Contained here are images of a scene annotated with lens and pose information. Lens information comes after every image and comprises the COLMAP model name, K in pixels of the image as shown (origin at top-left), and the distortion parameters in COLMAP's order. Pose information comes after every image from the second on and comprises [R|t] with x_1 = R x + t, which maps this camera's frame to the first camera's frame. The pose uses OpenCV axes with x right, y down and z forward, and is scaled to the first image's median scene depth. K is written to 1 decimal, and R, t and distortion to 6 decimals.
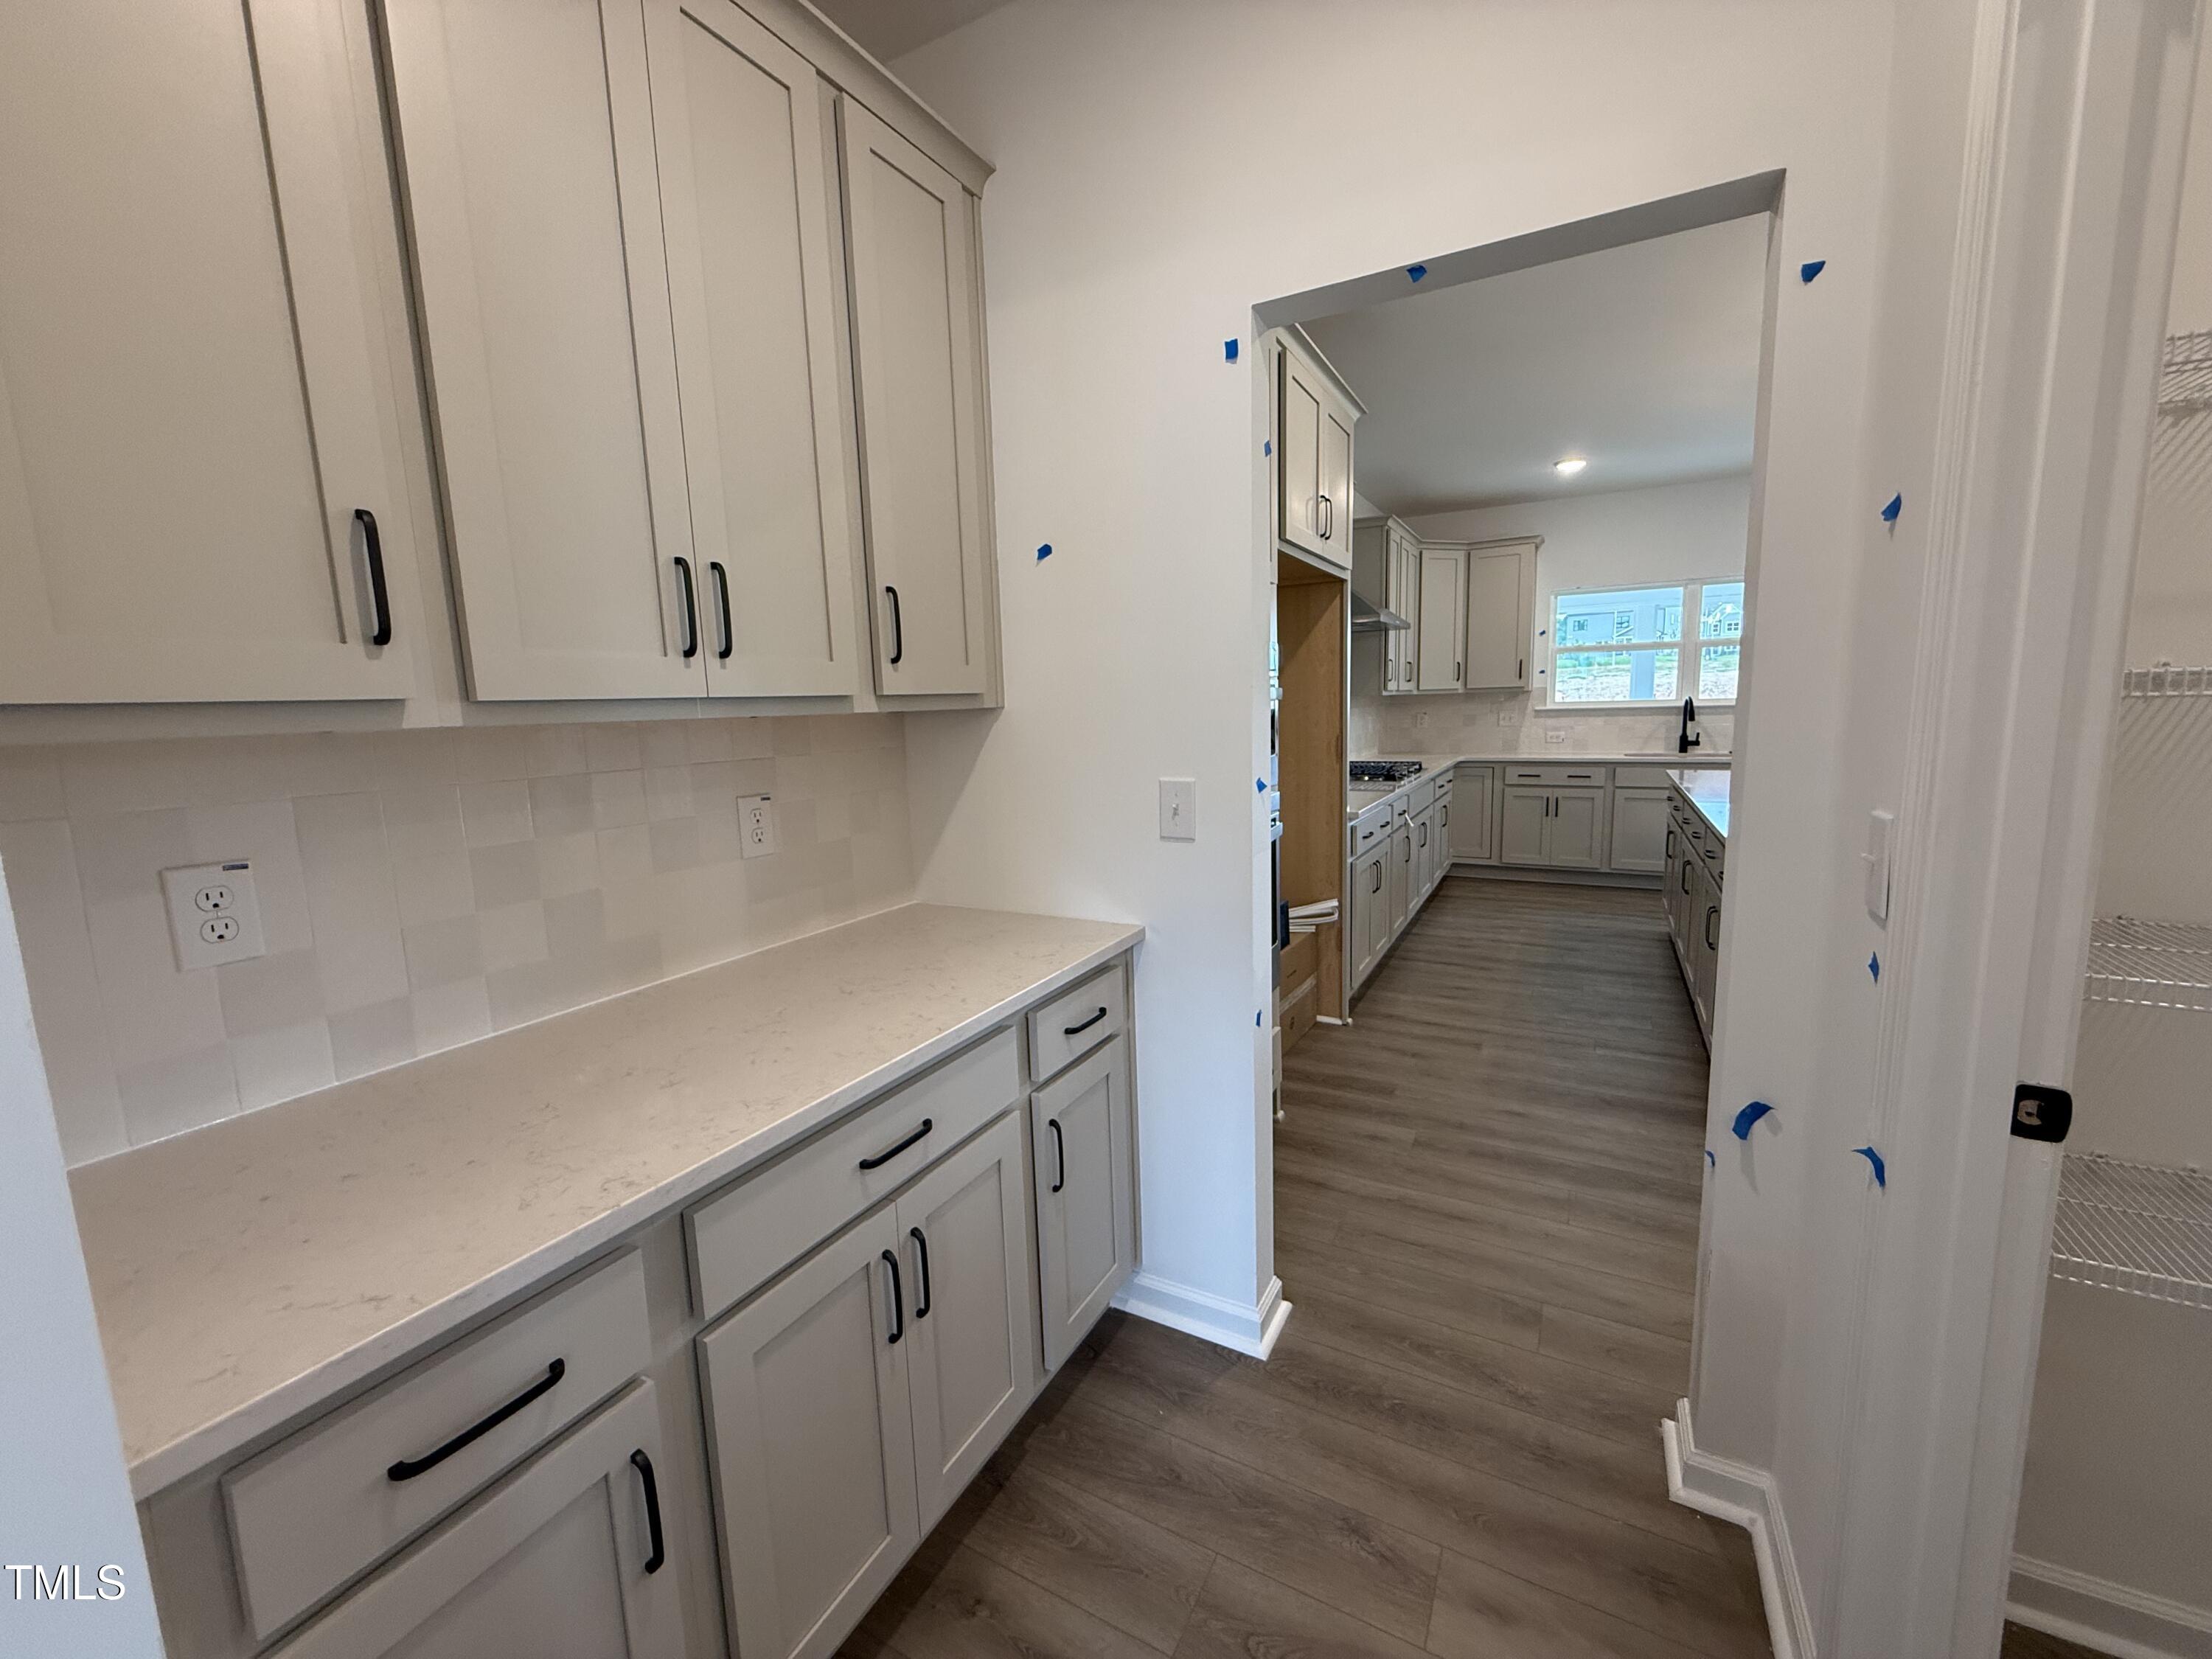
lens RADIAL K [[884.8, 0, 1104.2], [0, 884.8, 831.5], [0, 0, 1]] dist [-0.000703, -0.000041]
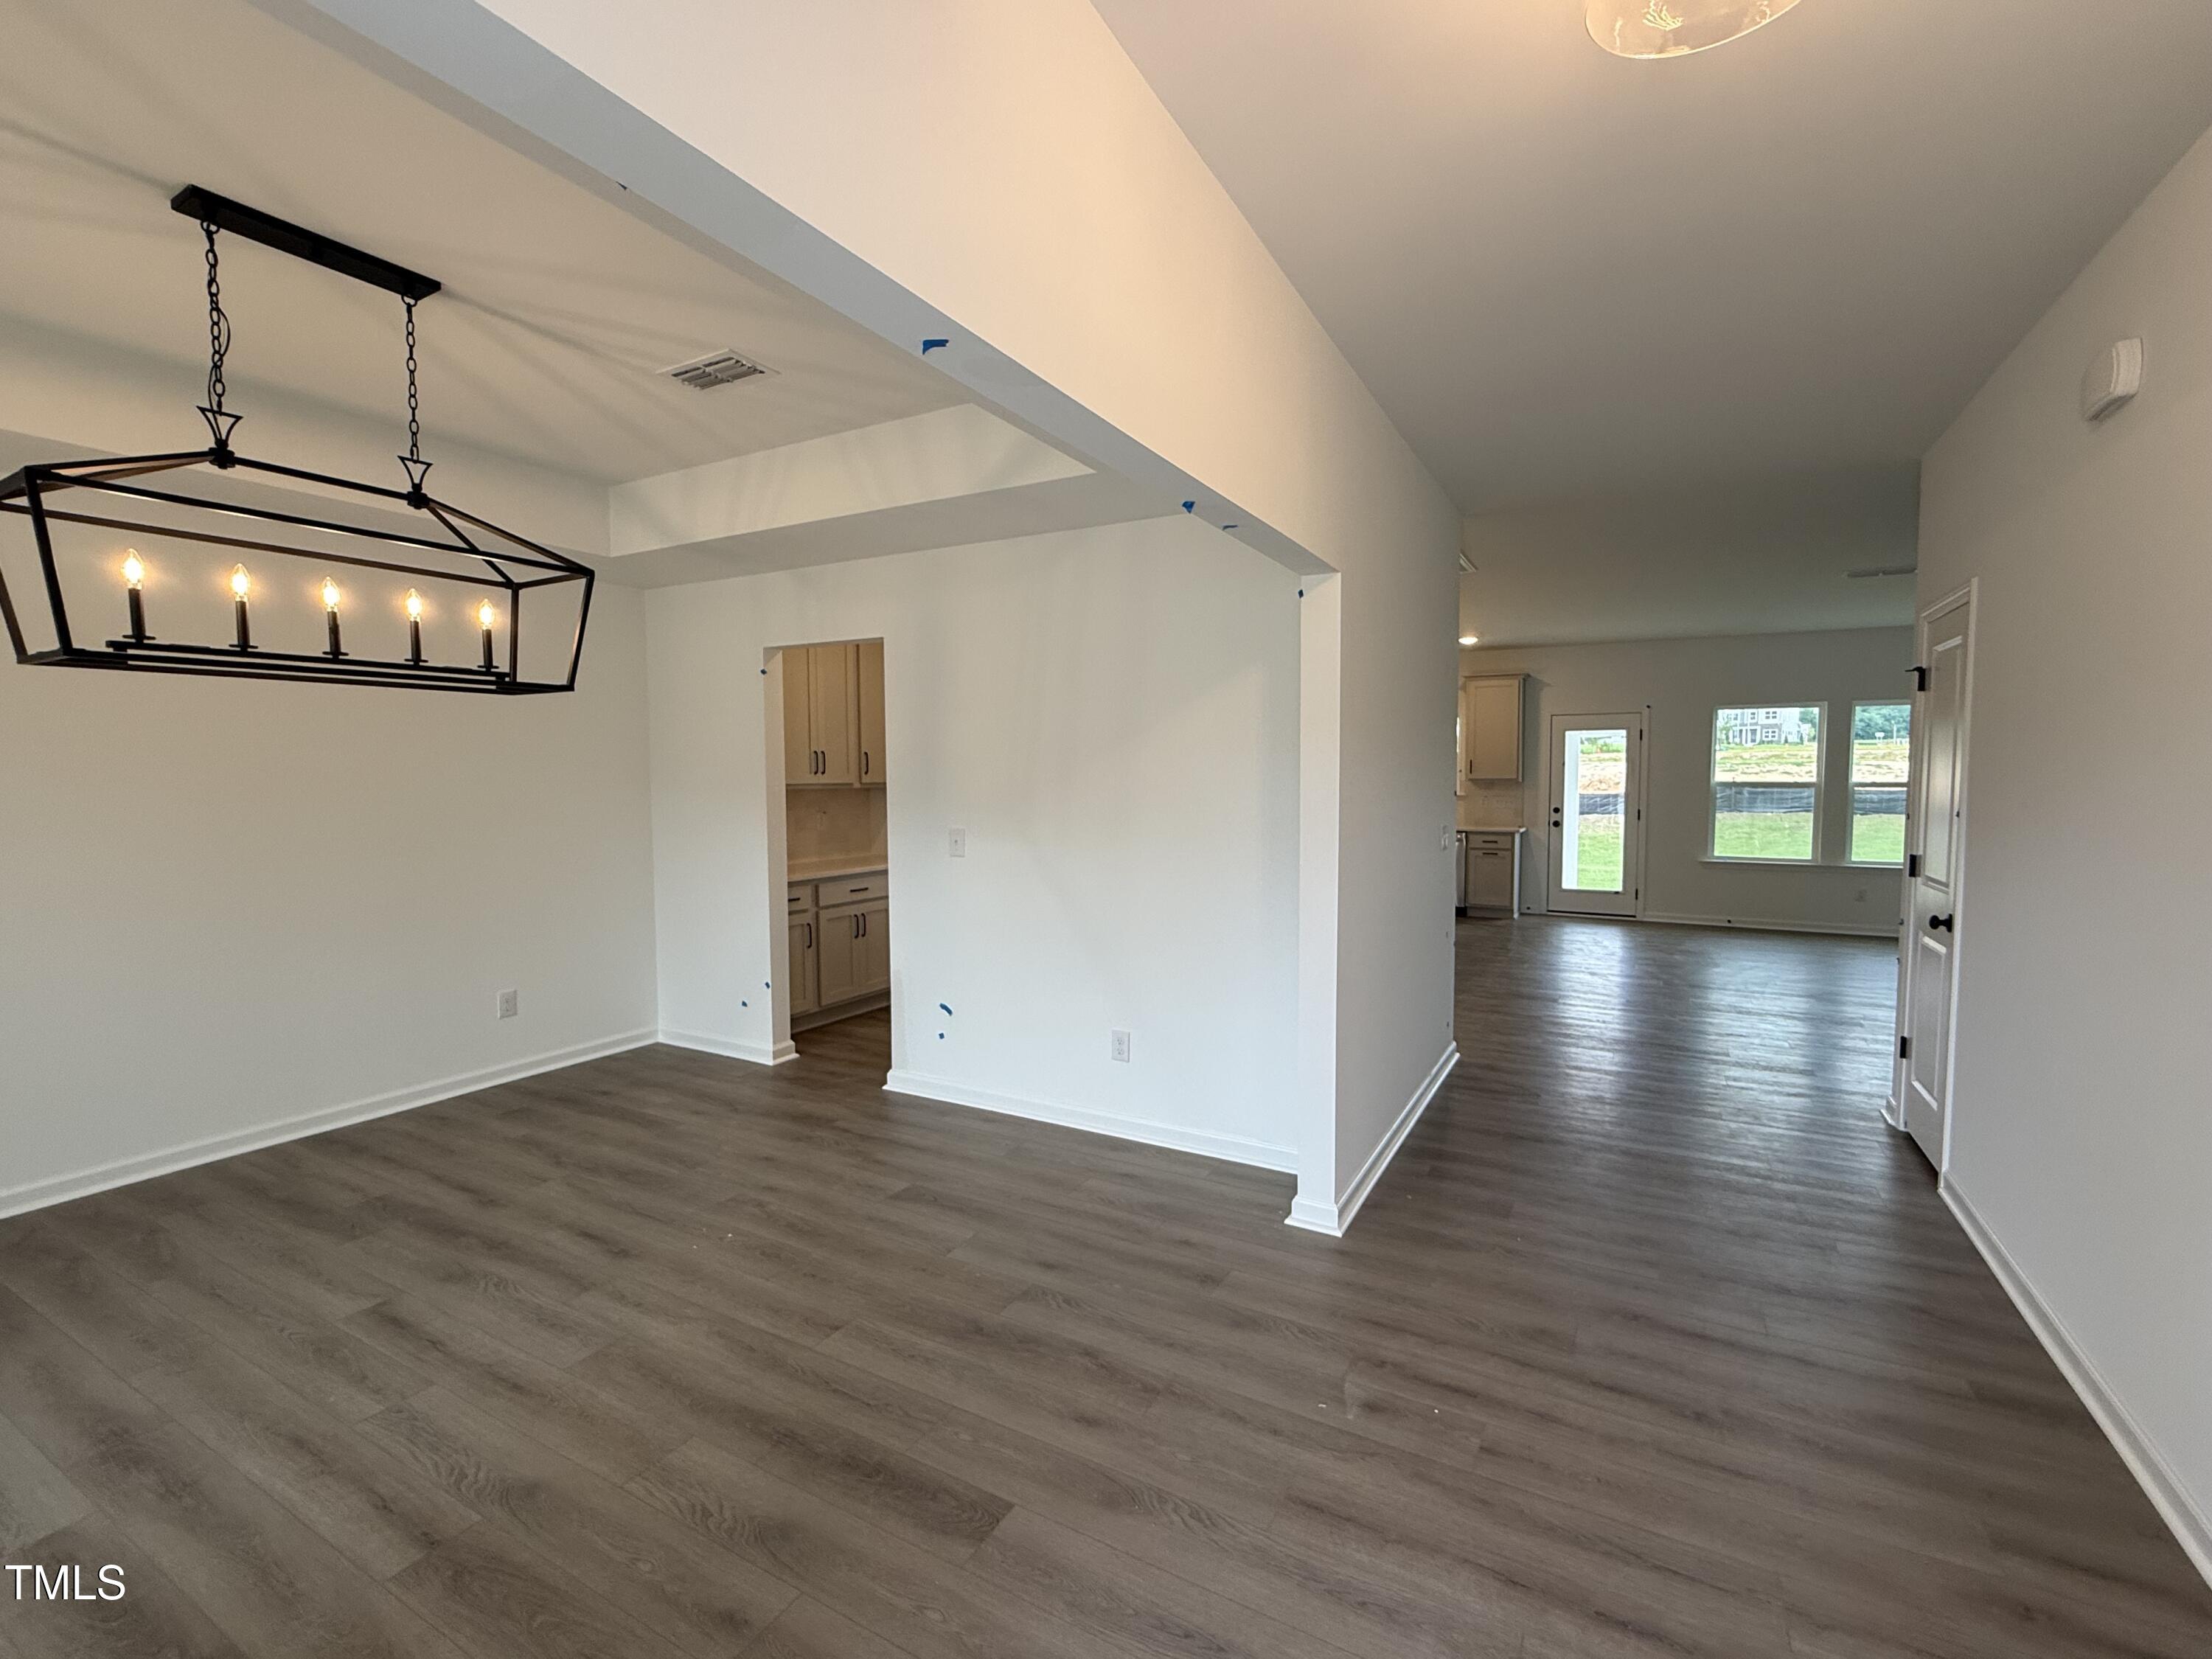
lens RADIAL K [[972.0, 0, 1107.8], [0, 972.0, 826.5], [0, 0, 1]] dist [0.000881, 0.000022]
pose [[0.999476, 0.032264, 0.002707, 0.758060], [-0.031909, 0.995741, -0.086493, 0.336886], [-0.005486, 0.086362, 0.996249, -2.983880]]
